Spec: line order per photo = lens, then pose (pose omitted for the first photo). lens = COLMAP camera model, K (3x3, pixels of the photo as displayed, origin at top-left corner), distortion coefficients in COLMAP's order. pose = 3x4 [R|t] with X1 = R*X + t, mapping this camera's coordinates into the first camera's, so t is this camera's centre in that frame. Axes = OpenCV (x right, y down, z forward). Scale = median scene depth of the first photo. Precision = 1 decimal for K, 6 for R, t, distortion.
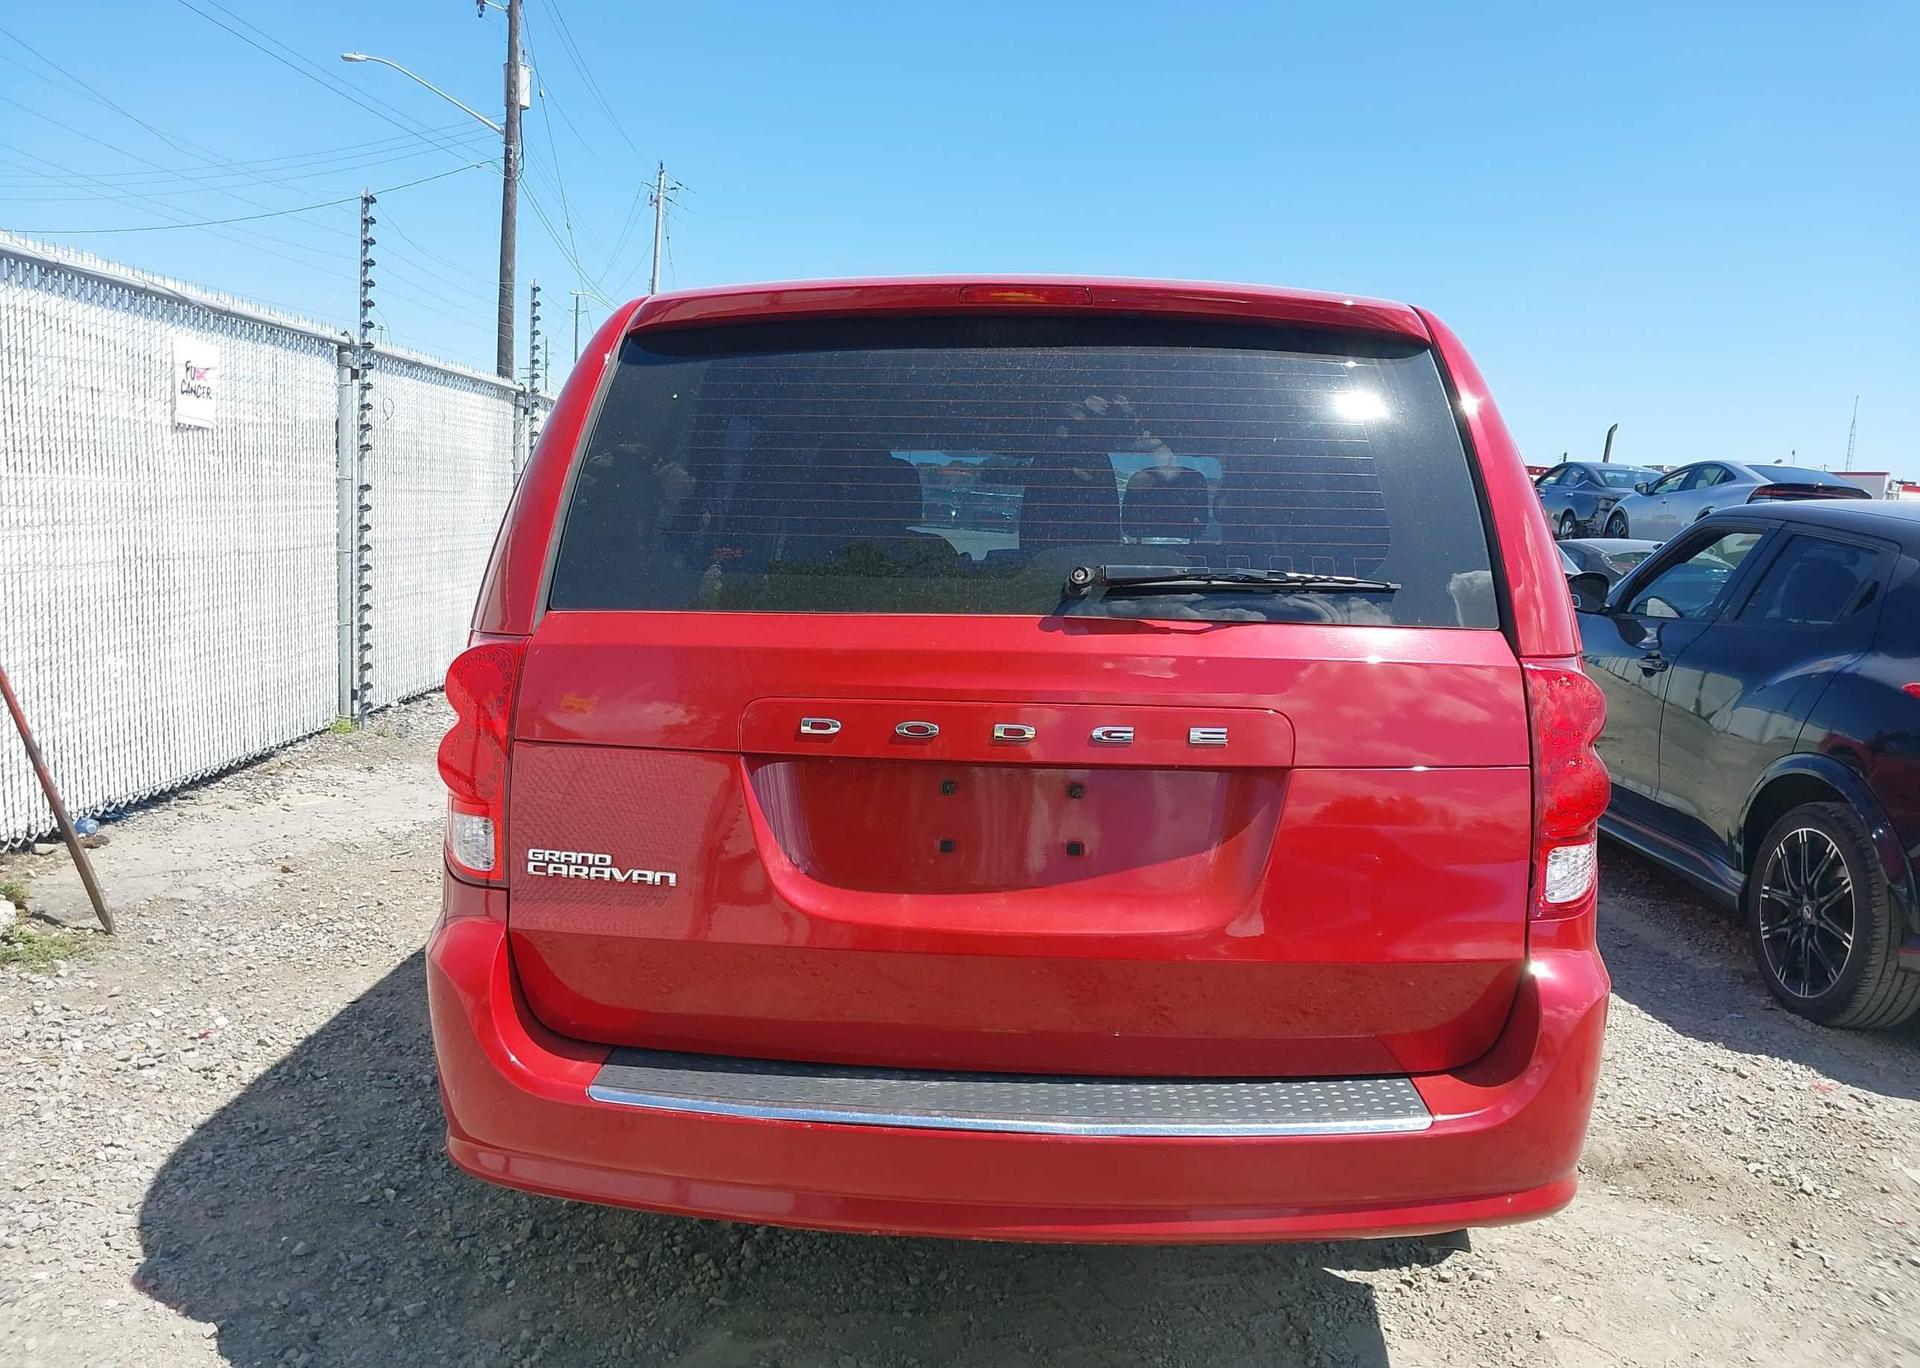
lens RADIAL K [[1524.4, 0, 967.2], [0, 1524.4, 662.5], [0, 0, 1]] dist [0.029537, -0.023821]
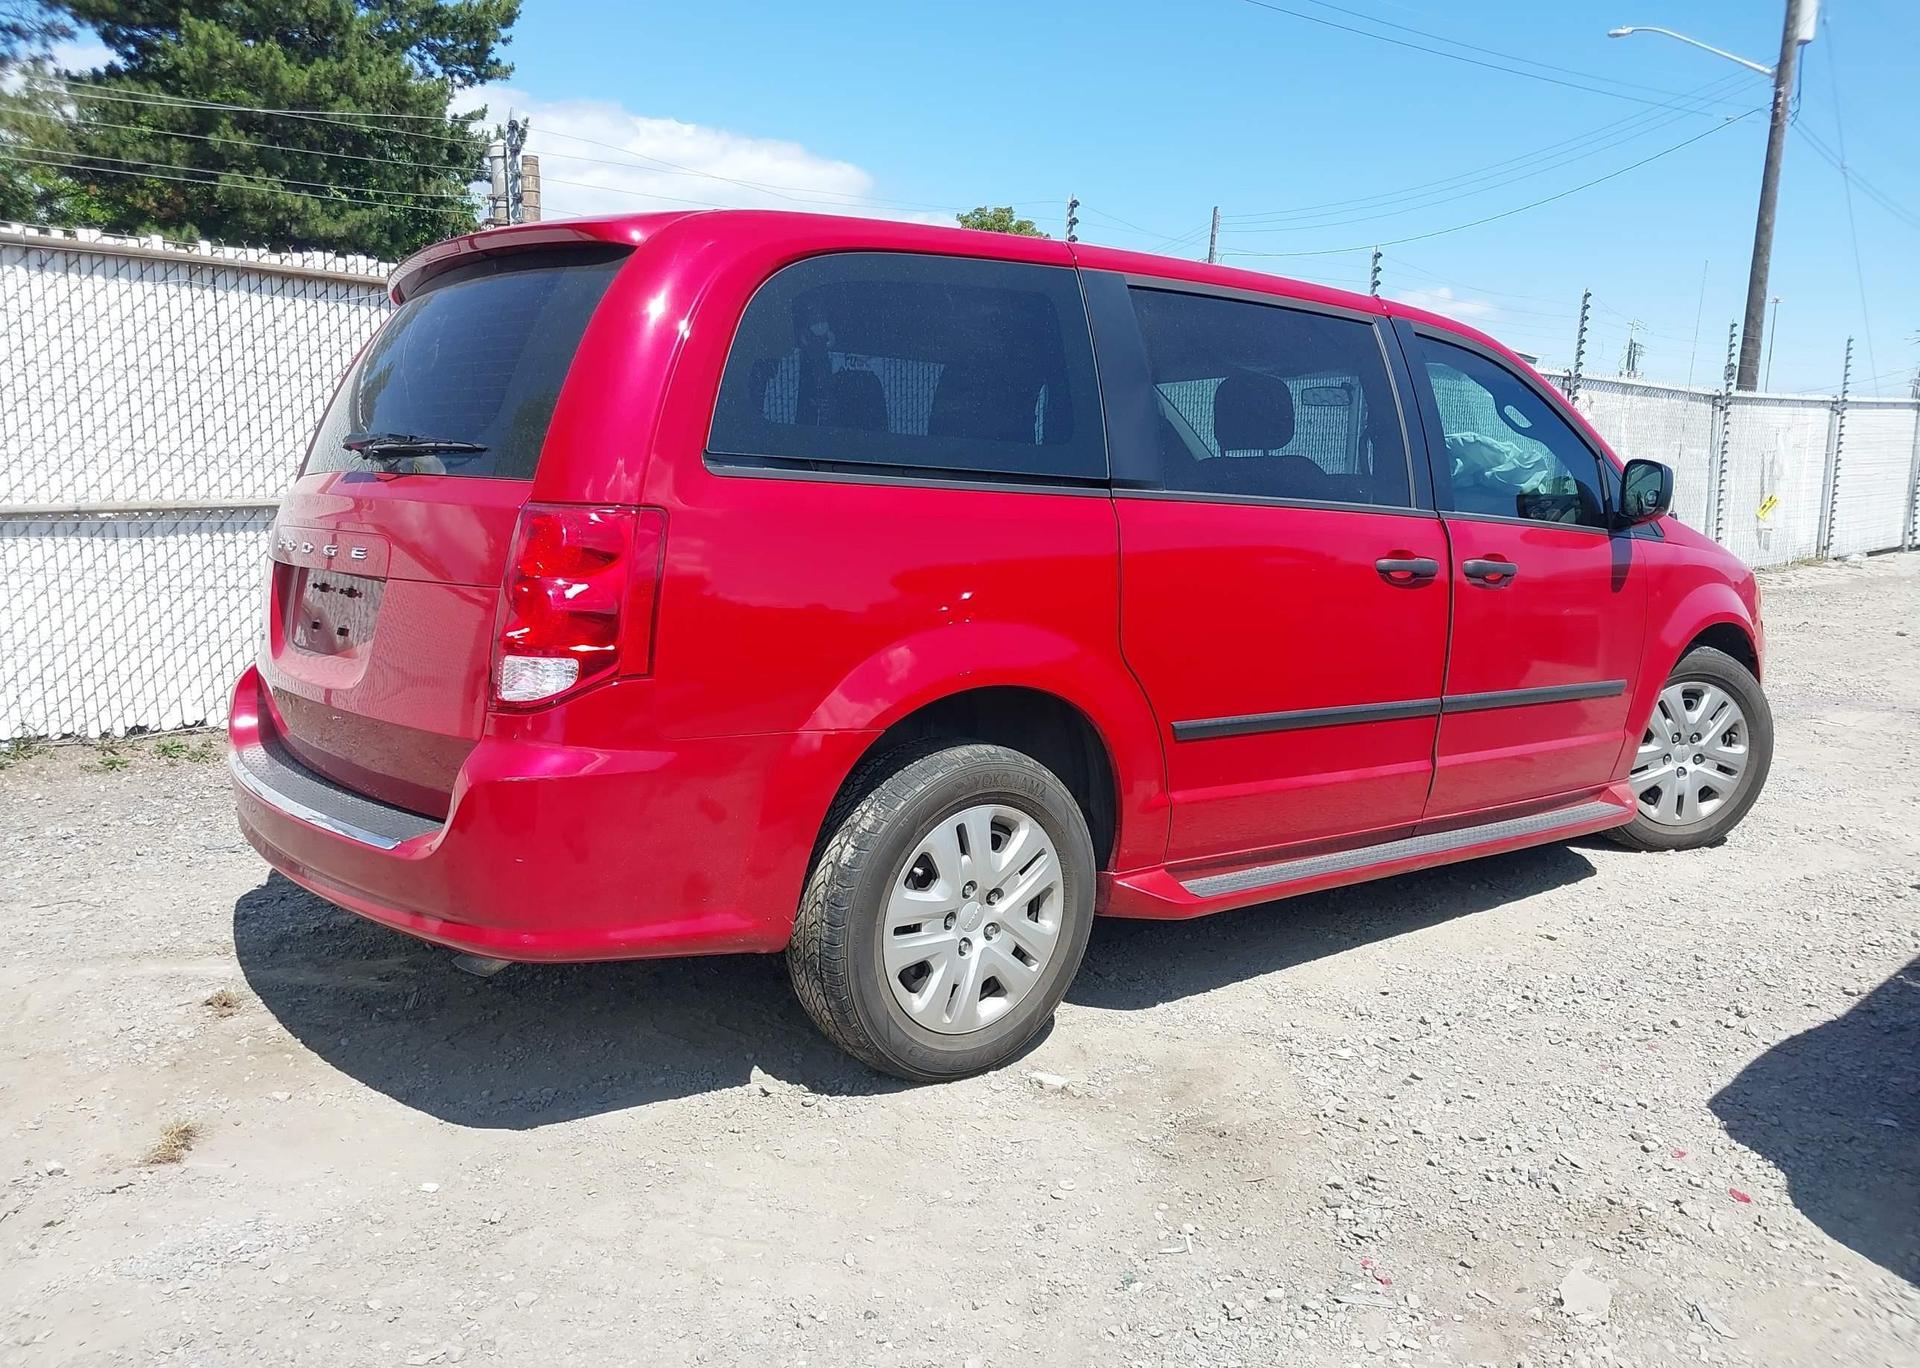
lens RADIAL K [[1524.4, 0, 965.6], [0, 1524.4, 677.0], [0, 0, 1]] dist [0.029537, -0.023821]
pose [[0.655860, 0.082270, -0.750386, 1.193080], [-0.069472, 0.996403, 0.048521, 0.034426], [0.751679, 0.020308, 0.659216, 0.410552]]
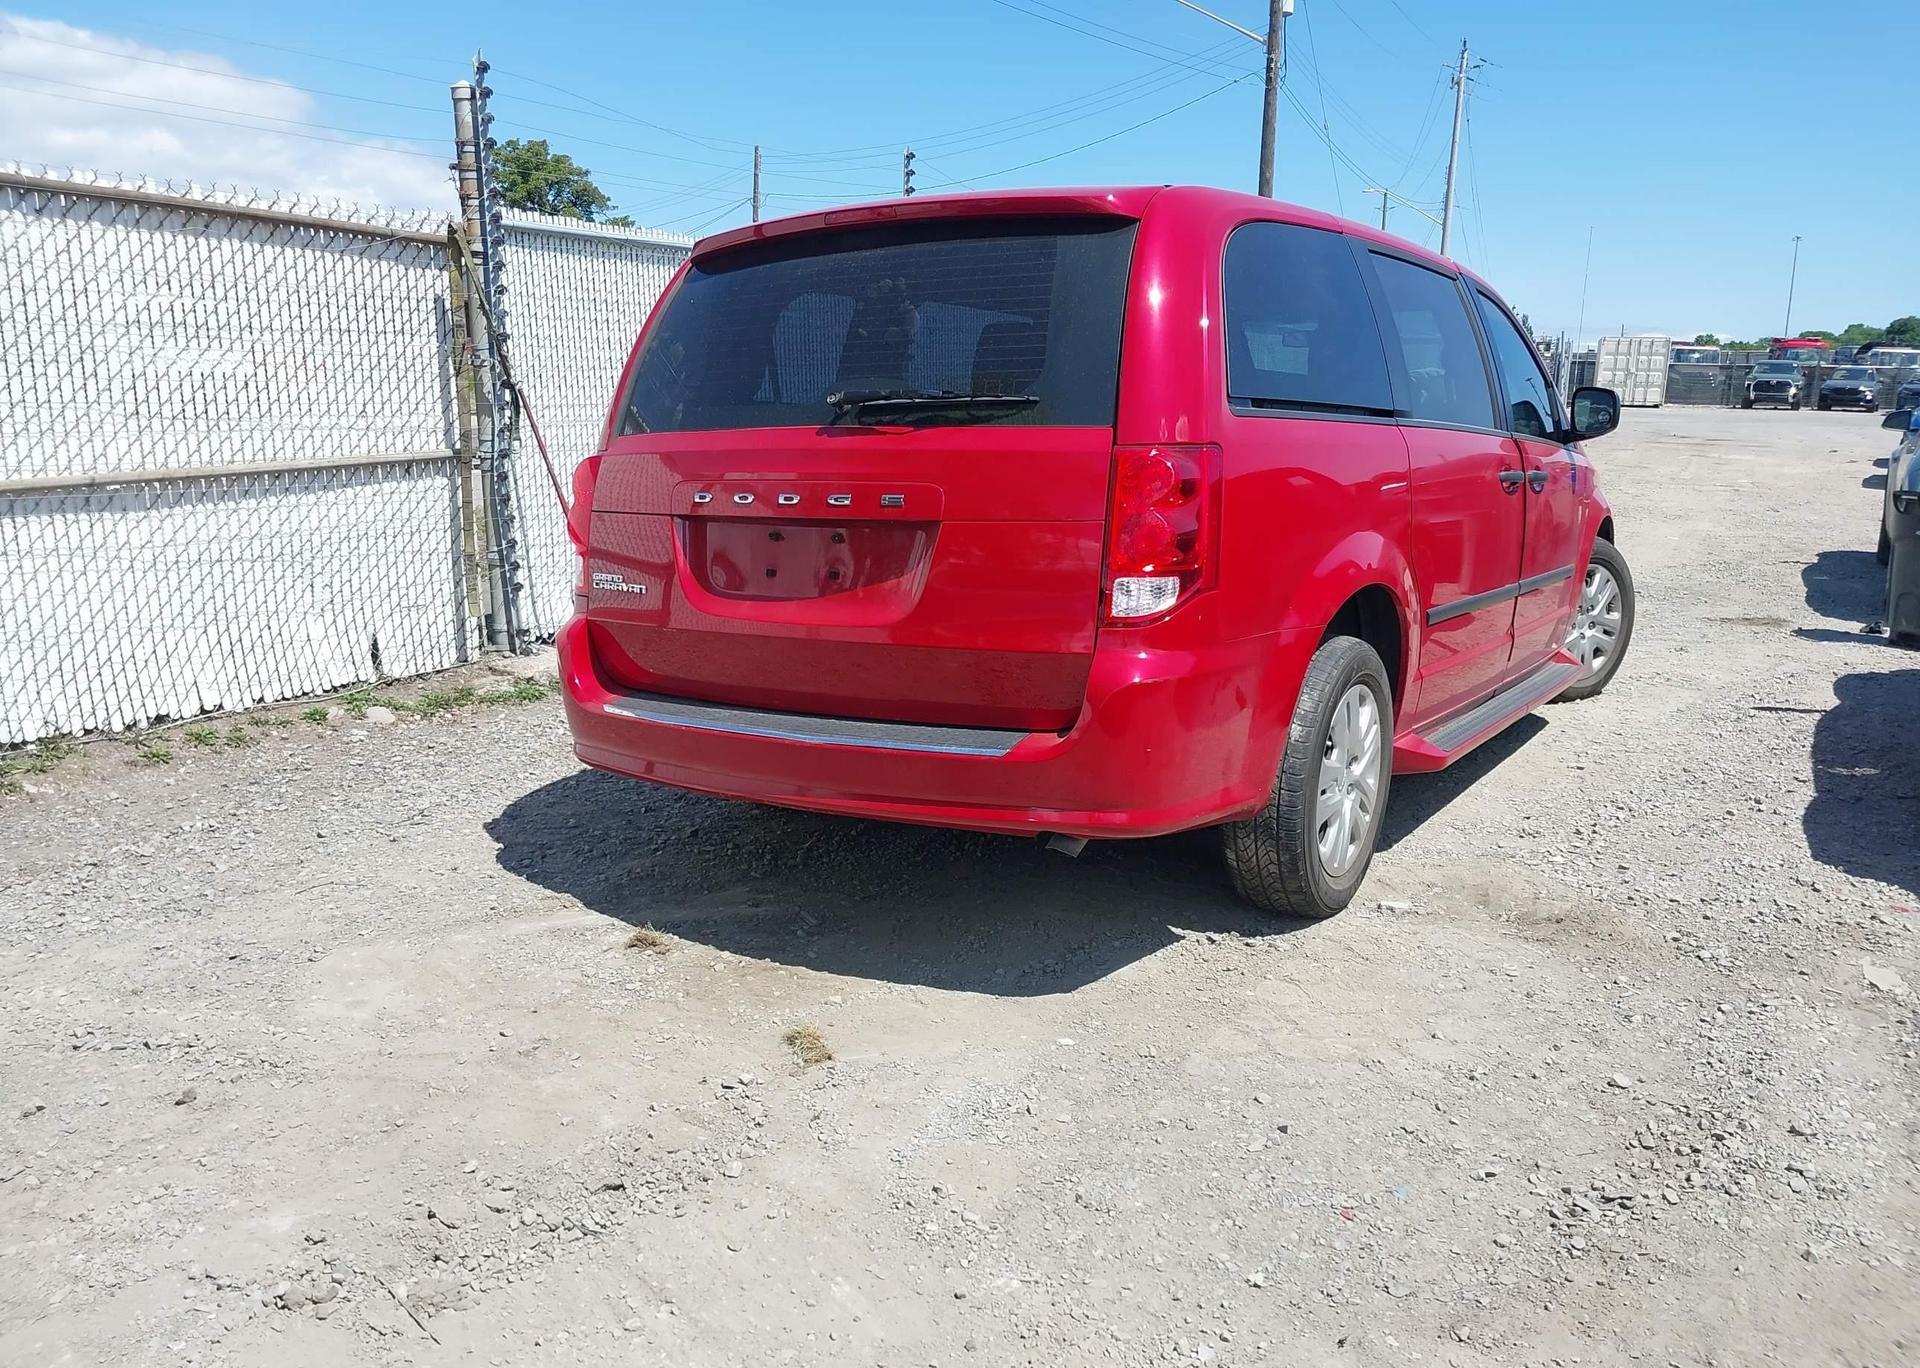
lens RADIAL K [[1524.4, 0, 962.5], [0, 1524.4, 685.3], [0, 0, 1]] dist [0.029537, -0.023821]
pose [[0.862859, 0.048740, -0.503090, 0.724998], [-0.010685, 0.996876, 0.078252, 0.081997], [0.505333, -0.062145, 0.860684, -0.216167]]
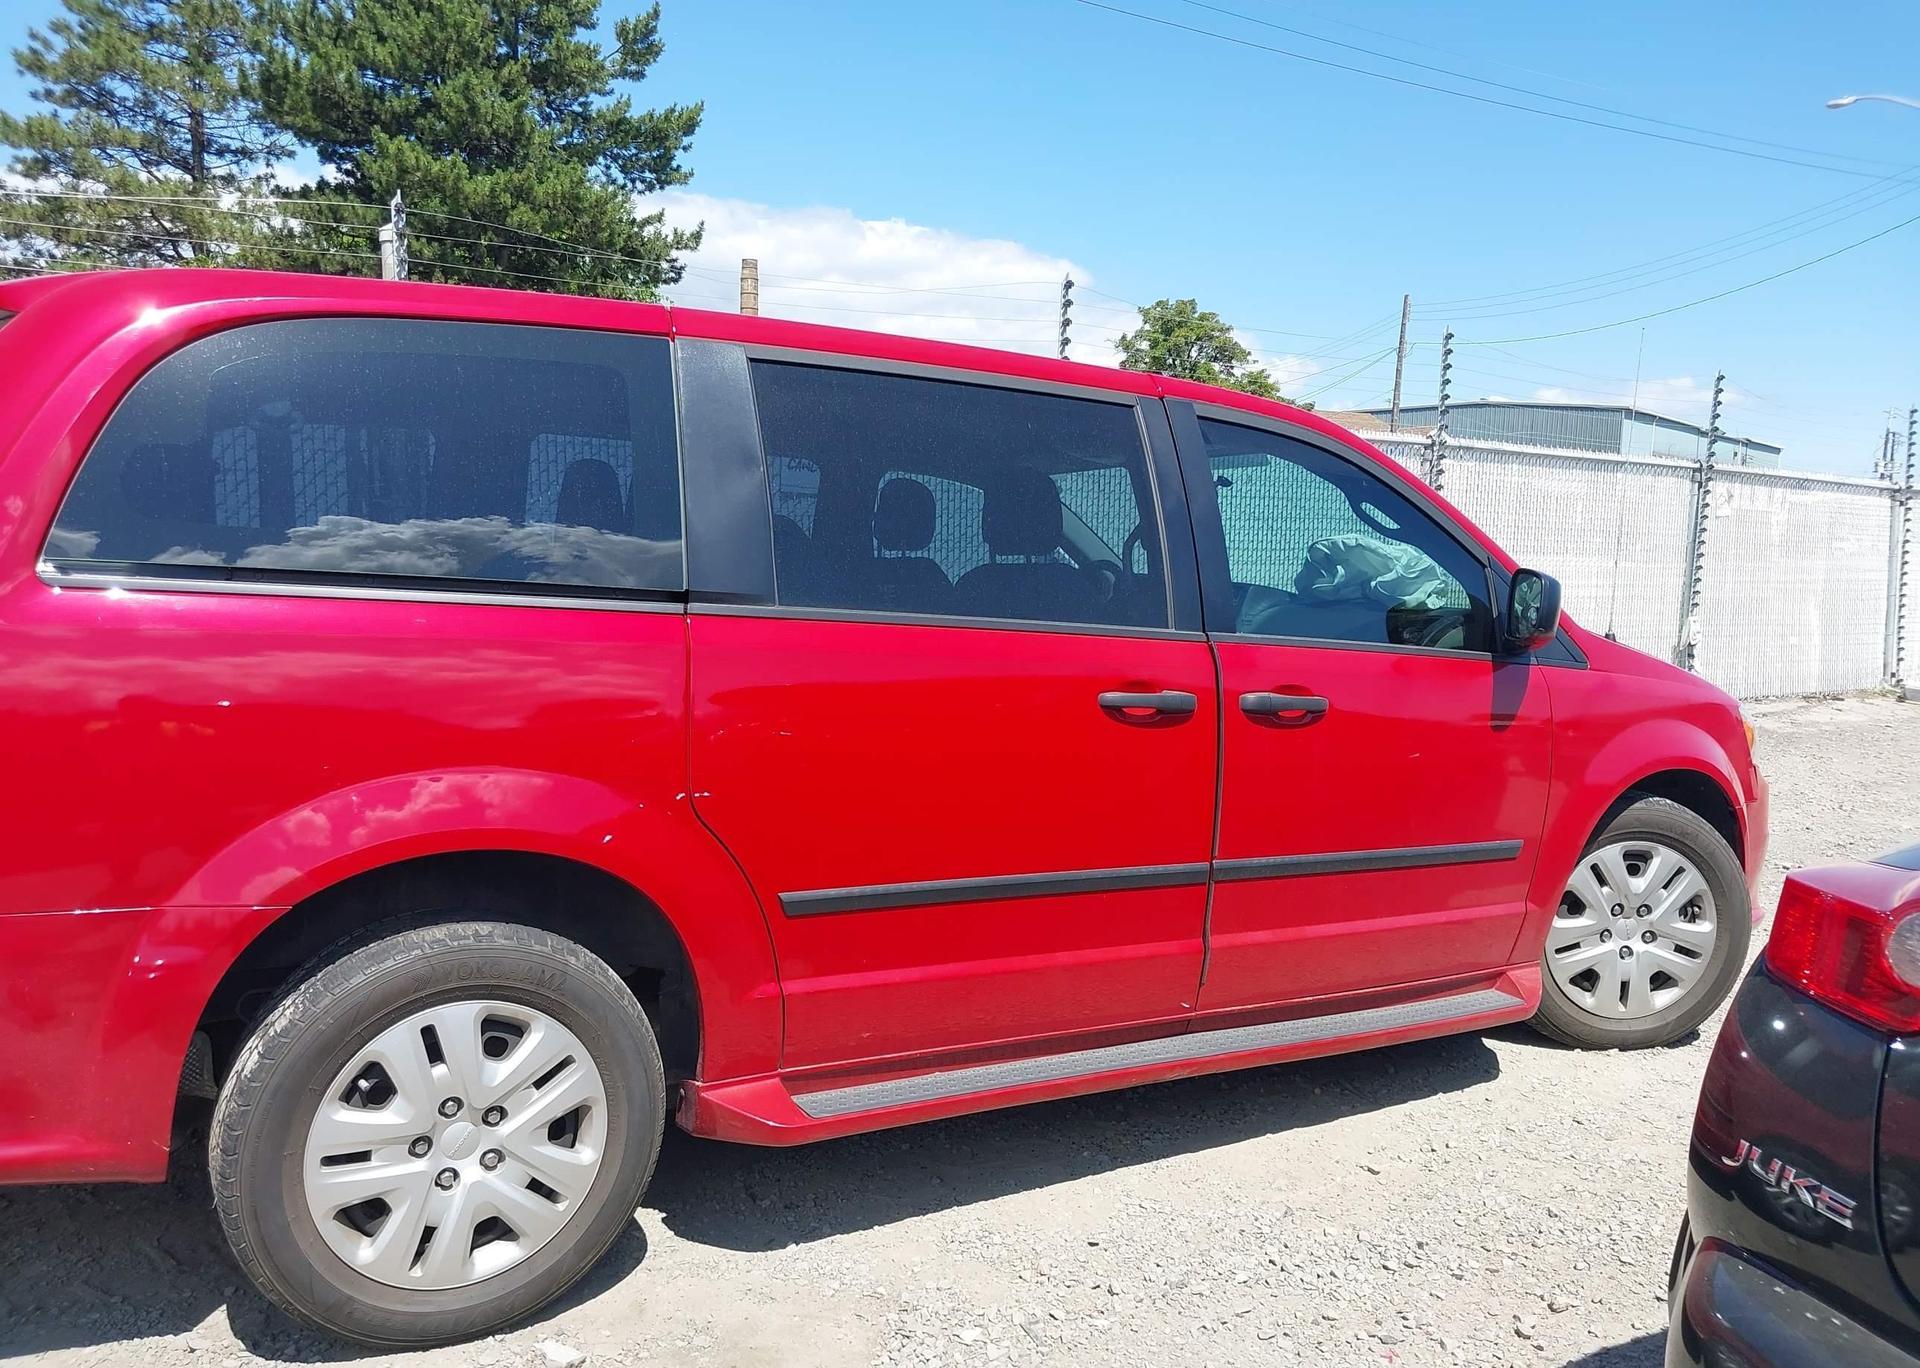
lens RADIAL K [[1524.4, 0, 977.7], [0, 1524.4, 681.8], [0, 0, 1]] dist [0.029537, -0.023821]
pose [[0.547265, 0.051163, -0.835394, 1.272936], [-0.087605, 0.996149, 0.003618, -0.037184], [0.832362, 0.071204, 0.549640, 0.933354]]
